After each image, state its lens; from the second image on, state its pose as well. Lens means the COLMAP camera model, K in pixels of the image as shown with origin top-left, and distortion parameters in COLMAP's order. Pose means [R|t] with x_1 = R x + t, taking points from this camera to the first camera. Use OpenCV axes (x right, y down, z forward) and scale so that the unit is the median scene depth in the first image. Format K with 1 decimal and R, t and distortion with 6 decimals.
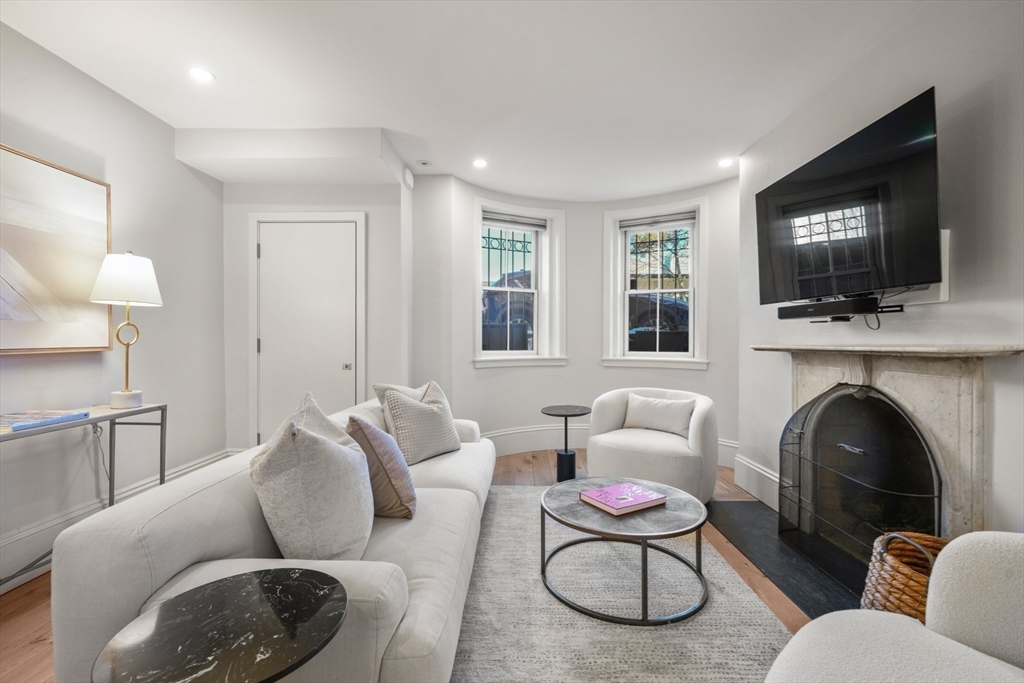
lens RADIAL K [[453.4, 0, 512.2], [0, 453.4, 344.8], [0, 0, 1]] dist [-0.001959, -0.000338]
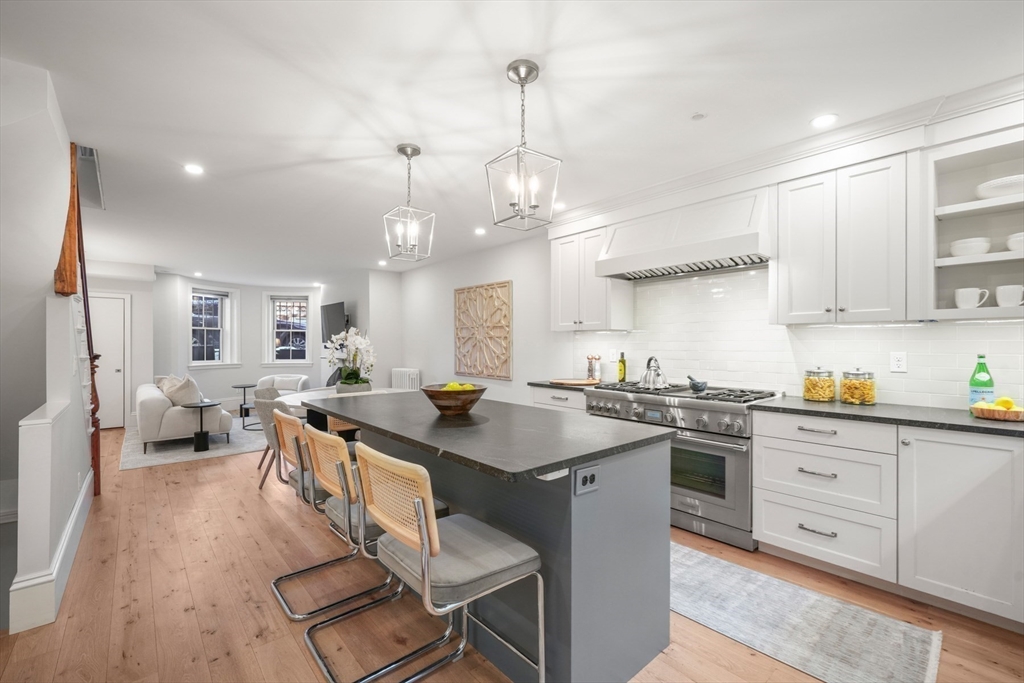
lens RADIAL K [[435.1, 0, 515.0], [0, 435.1, 343.6], [0, 0, 1]] dist [-0.001552, -0.000214]
pose [[0.738247, 0.000136, 0.674530, -0.285294], [0.009769, 0.999893, -0.010893, -0.026104], [-0.674460, 0.014631, 0.738167, -1.245016]]
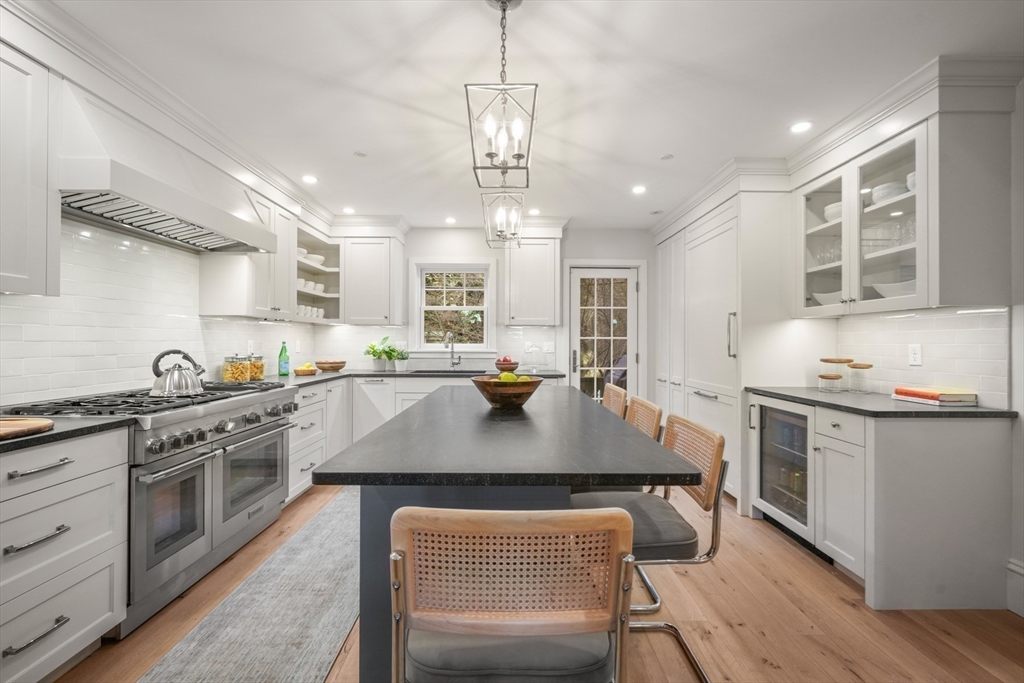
lens RADIAL K [[424.1, 0, 512.0], [0, 424.1, 341.5], [0, 0, 1]] dist [-0.001205, -0.000055]
pose [[-0.999790, -0.005200, -0.019813, 0.015022], [-0.005457, 0.999901, 0.012934, -0.027236], [0.019744, 0.013039, -0.999720, -0.349653]]
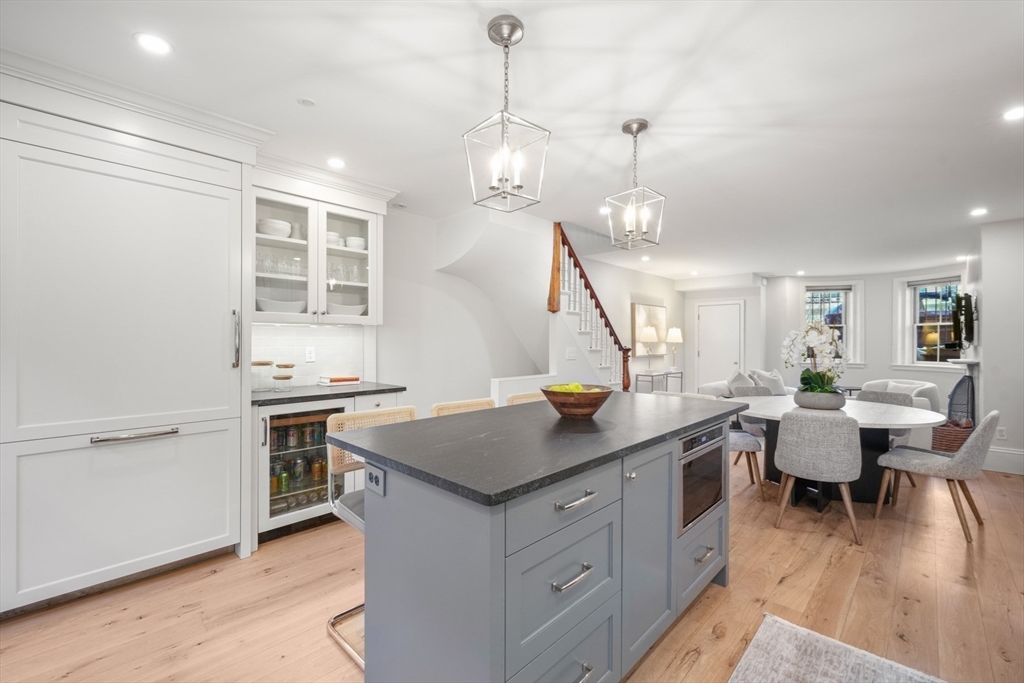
lens RADIAL K [[436.2, 0, 510.7], [0, 436.2, 339.3], [0, 0, 1]] dist [-0.000358, 0.000108]
pose [[0.729244, -0.001452, -0.684252, 0.281308], [-0.011376, 0.999834, -0.014246, -0.025772], [0.684159, 0.018173, 0.729106, -1.205229]]
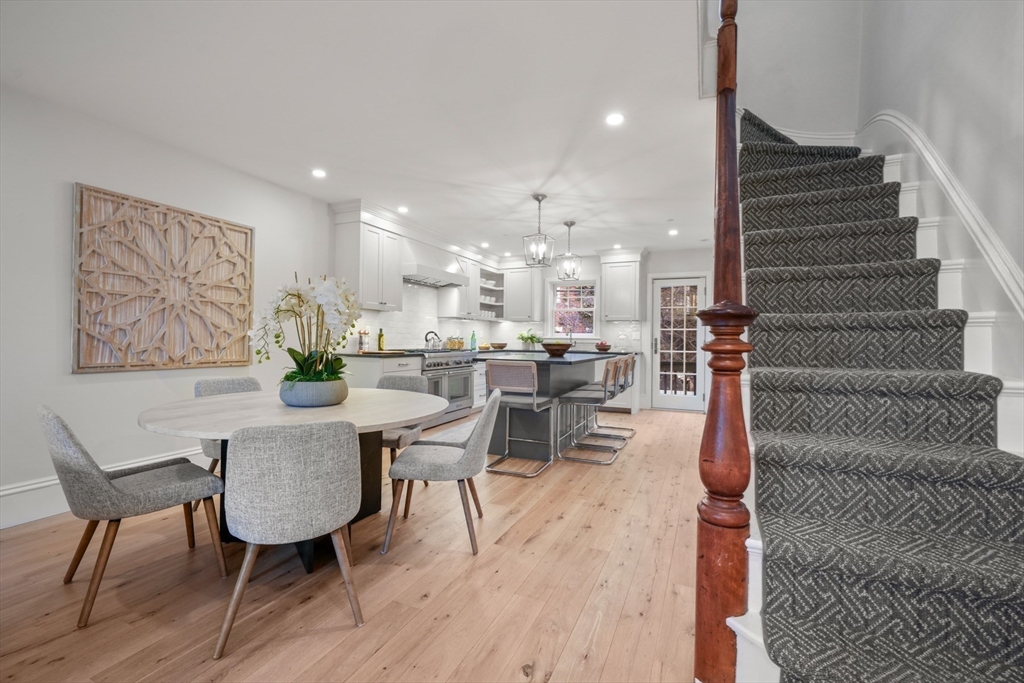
lens RADIAL K [[436.2, 0, 510.7], [0, 436.2, 339.3], [0, 0, 1]] dist [-0.000358, 0.000108]
pose [[-0.917405, -0.013245, 0.397734, -0.312414], [-0.007667, 0.999849, 0.015612, -0.007593], [-0.397881, 0.011273, -0.917368, 0.215688]]
